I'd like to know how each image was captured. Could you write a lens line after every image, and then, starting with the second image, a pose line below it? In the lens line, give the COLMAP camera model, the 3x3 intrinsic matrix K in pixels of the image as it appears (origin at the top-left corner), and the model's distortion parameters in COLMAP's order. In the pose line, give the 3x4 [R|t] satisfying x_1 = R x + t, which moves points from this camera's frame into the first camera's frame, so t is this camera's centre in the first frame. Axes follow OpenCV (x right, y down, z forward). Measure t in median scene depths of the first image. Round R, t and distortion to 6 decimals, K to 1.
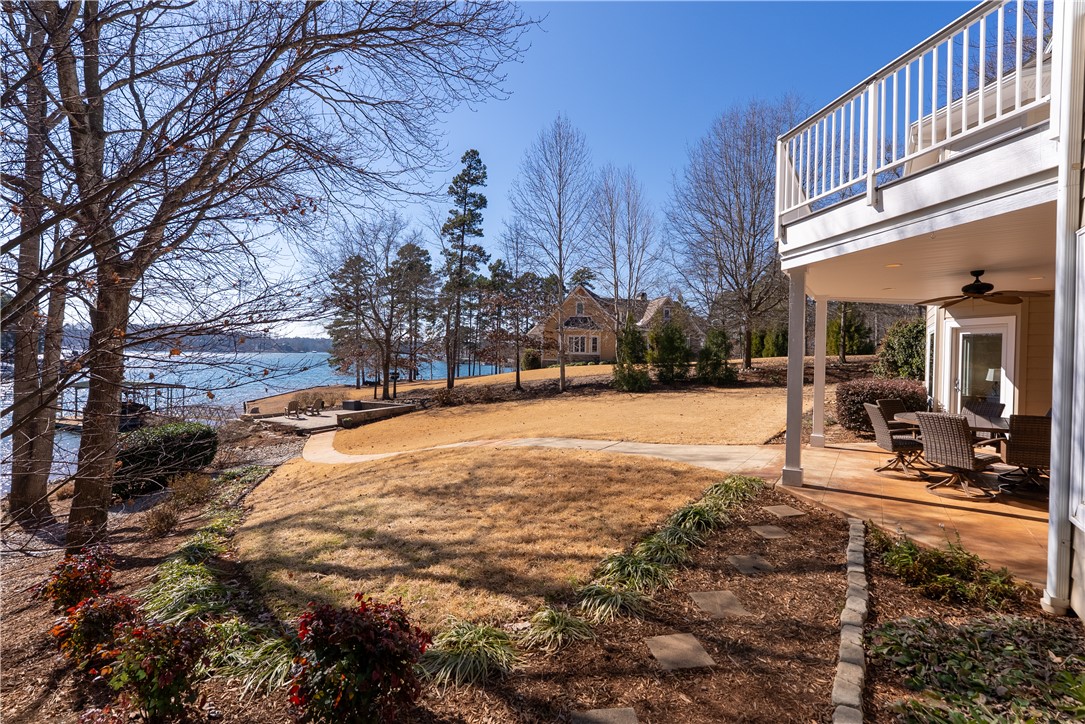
lens RADIAL K [[491.2, 0, 540.4], [0, 491.2, 360.9], [0, 0, 1]] dist [-0.003533, -0.000815]
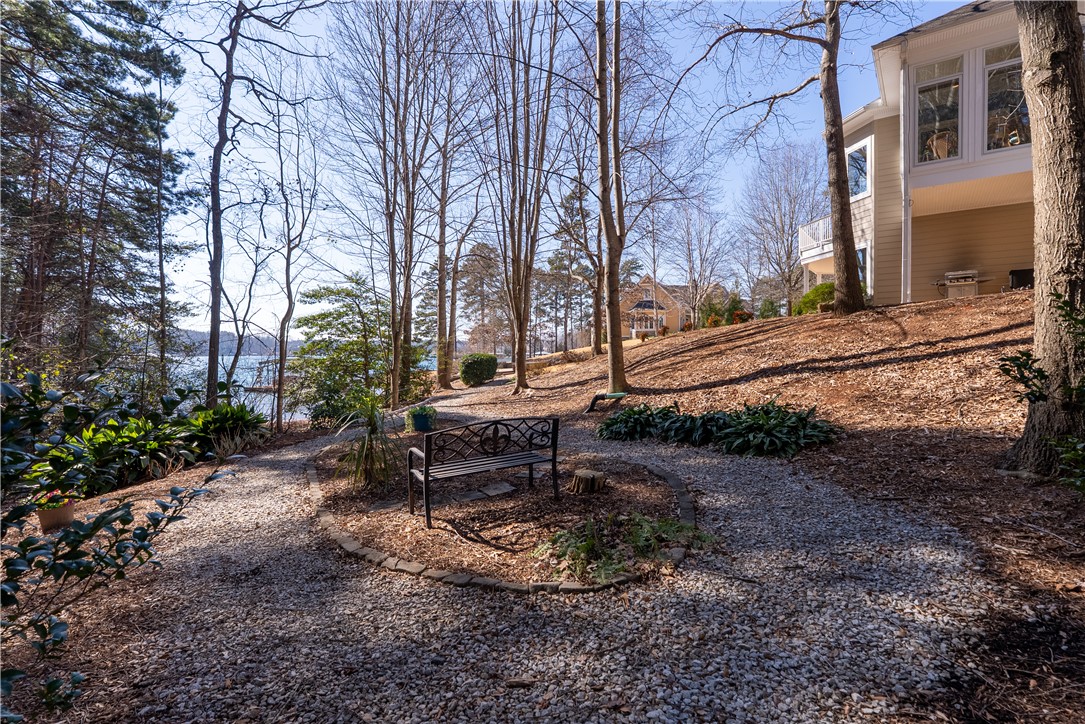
lens RADIAL K [[520.5, 0, 544.5], [0, 520.5, 364.8], [0, 0, 1]] dist [0.001509, 0.000774]
pose [[0.999066, -0.024354, -0.035698, -0.235709], [0.024794, 0.999621, 0.011946, 0.085687], [0.035394, -0.012820, 0.999291, -0.536232]]
